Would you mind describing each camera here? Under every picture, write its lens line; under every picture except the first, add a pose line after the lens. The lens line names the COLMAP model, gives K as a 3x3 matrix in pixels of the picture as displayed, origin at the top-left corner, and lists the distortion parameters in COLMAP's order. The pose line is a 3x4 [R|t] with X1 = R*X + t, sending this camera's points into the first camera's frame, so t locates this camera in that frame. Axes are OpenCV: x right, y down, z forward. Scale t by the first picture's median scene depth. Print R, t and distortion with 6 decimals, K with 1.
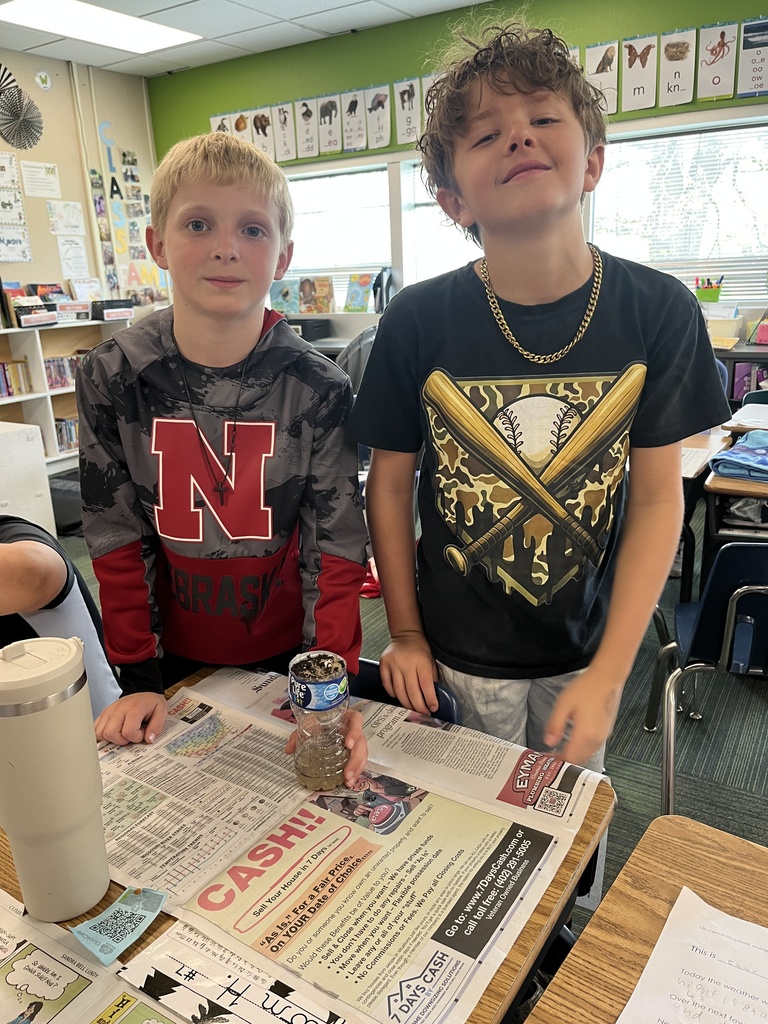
lens RADIAL K [[773.3, 0, 384.0], [0, 773.3, 512.0], [0, 0, 1]] dist [0.105470, -0.156896]
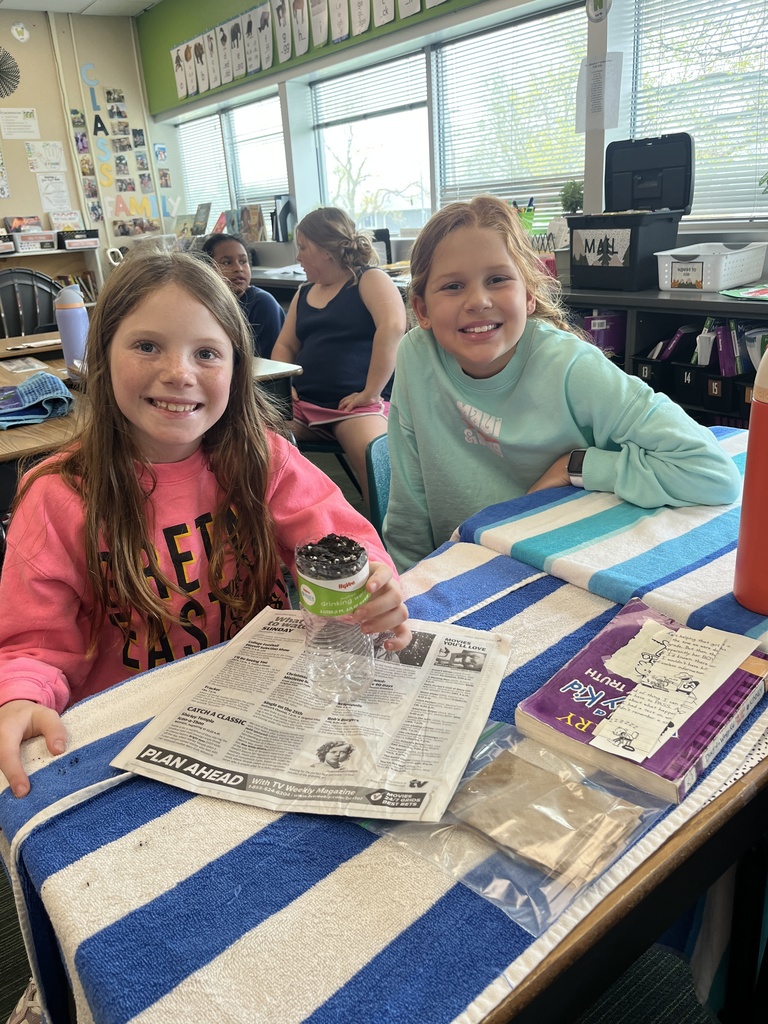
lens RADIAL K [[773.3, 0, 384.0], [0, 773.3, 512.0], [0, 0, 1]] dist [0.105470, -0.156896]
pose [[0.928983, 0.116283, -0.351380, 0.480116], [-0.085040, 0.991026, 0.103134, -0.026801], [0.360219, -0.065928, 0.930535, 0.093401]]
